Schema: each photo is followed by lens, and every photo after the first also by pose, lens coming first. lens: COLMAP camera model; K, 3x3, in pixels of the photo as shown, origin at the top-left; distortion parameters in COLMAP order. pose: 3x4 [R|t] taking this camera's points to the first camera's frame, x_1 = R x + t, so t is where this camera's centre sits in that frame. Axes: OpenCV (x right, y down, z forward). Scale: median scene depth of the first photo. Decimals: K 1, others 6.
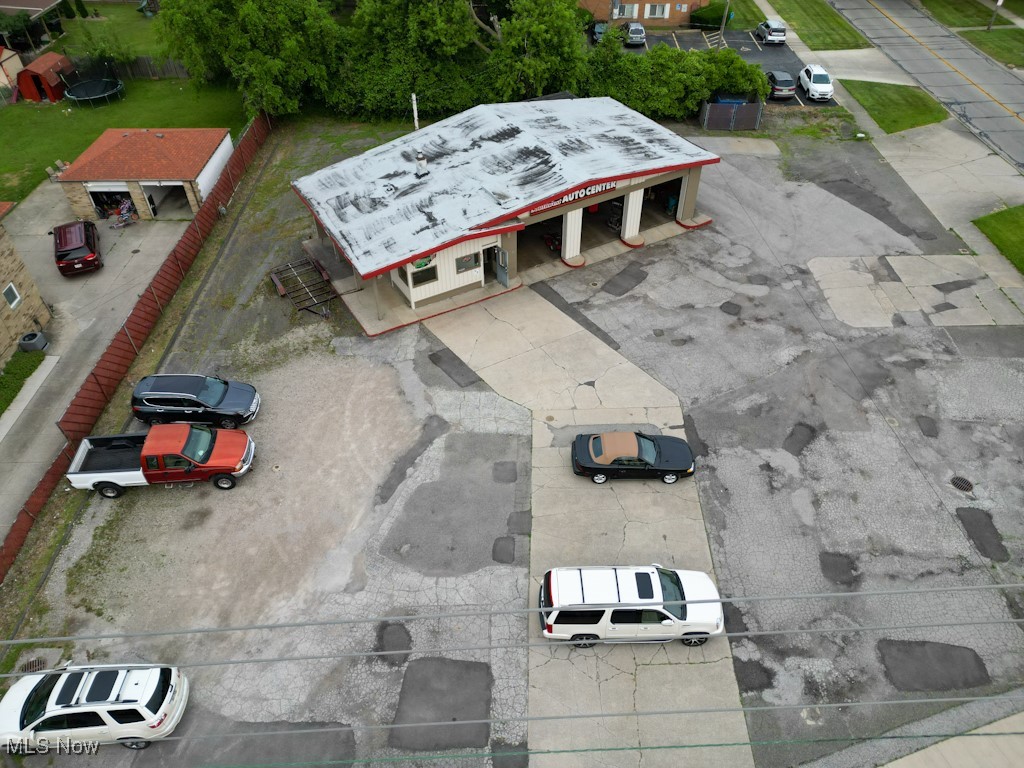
lens RADIAL K [[714.1, 0, 511.8], [0, 714.1, 391.7], [0, 0, 1]] dist [0.070390, -0.066852]
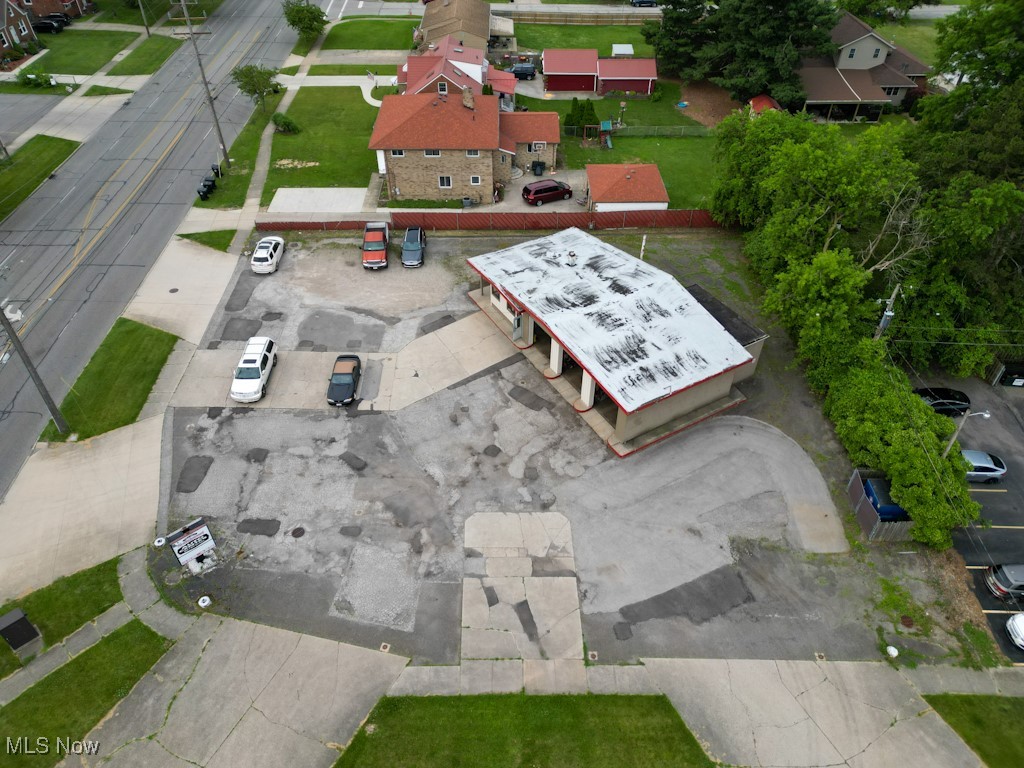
lens RADIAL K [[714.1, 0, 512.2], [0, 714.1, 380.4], [0, 0, 1]] dist [0.070390, -0.066852]
pose [[0.008692, 0.672049, -0.740456, 1.455573], [-0.680281, 0.546695, 0.488203, -1.042498], [0.732899, 0.499475, 0.461935, 0.443864]]
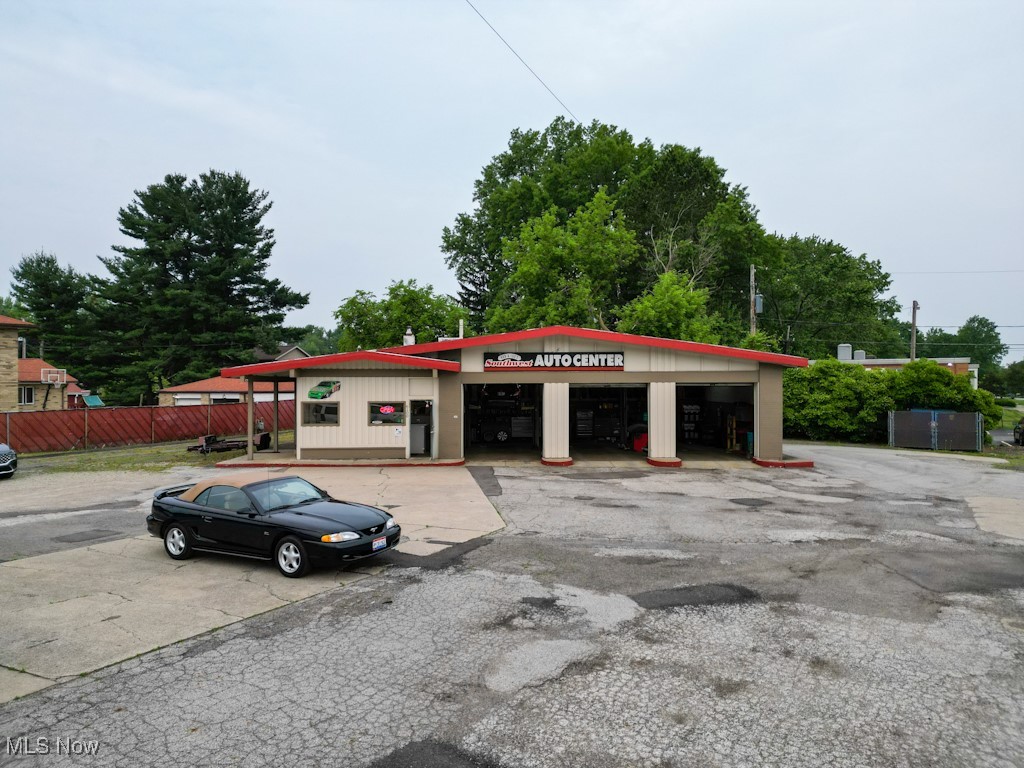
lens RADIAL K [[714.1, 0, 514.0], [0, 714.1, 390.2], [0, 0, 1]] dist [0.070390, -0.066852]
pose [[0.881632, 0.014884, -0.471702, 0.492223], [-0.325258, 0.743375, -0.584466, 0.232475], [0.341953, 0.668709, 0.660225, 0.660718]]
